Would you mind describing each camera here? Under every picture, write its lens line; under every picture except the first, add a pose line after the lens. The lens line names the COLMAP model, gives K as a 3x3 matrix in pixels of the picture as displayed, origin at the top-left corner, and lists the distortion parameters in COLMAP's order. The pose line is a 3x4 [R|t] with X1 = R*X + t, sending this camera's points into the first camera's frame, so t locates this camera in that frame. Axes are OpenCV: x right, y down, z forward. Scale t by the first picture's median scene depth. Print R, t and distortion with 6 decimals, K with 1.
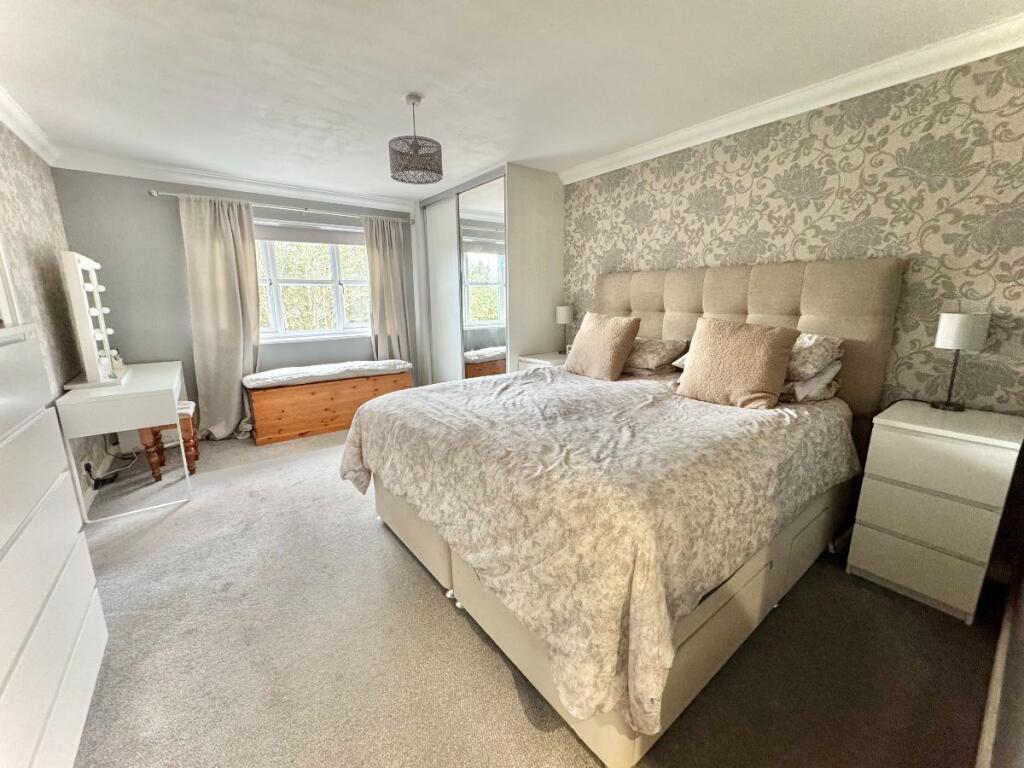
lens RADIAL K [[407.8, 0, 523.2], [0, 407.8, 387.4], [0, 0, 1]] dist [-0.003014, 0.001297]
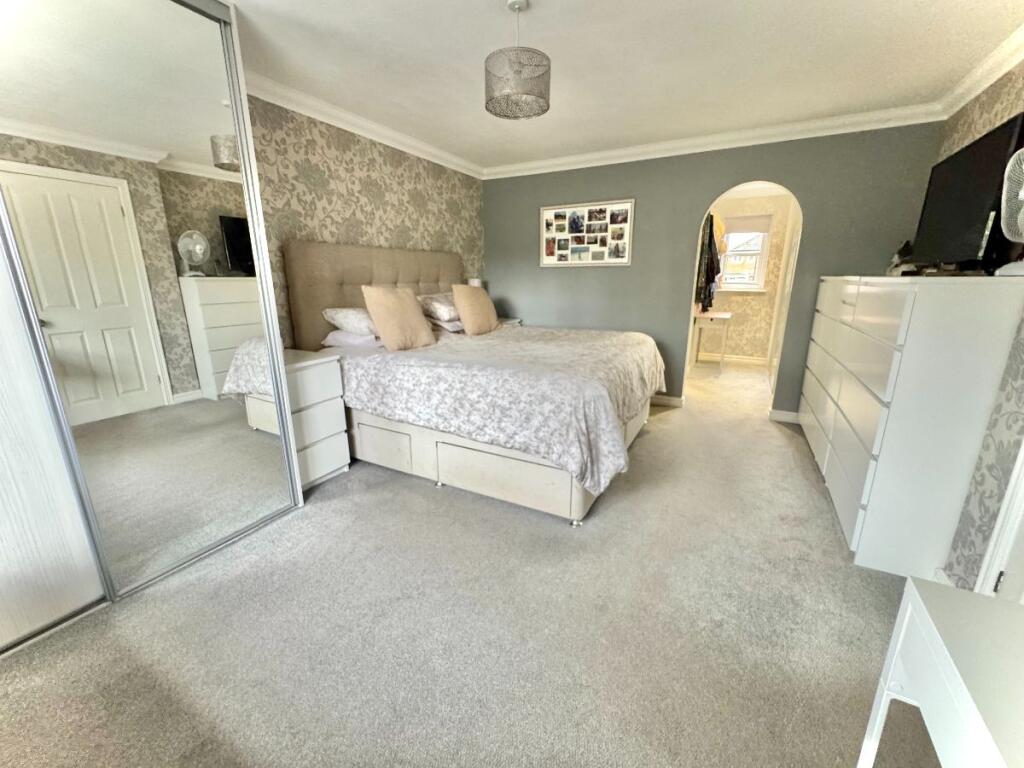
lens RADIAL K [[407.8, 0, 515.5], [0, 407.8, 377.6], [0, 0, 1]] dist [-0.003014, 0.001297]
pose [[-0.381526, -0.231571, 0.894881, -0.818209], [0.184837, 0.929446, 0.319320, -0.229383], [-0.905689, 0.287236, -0.311805, 1.050057]]
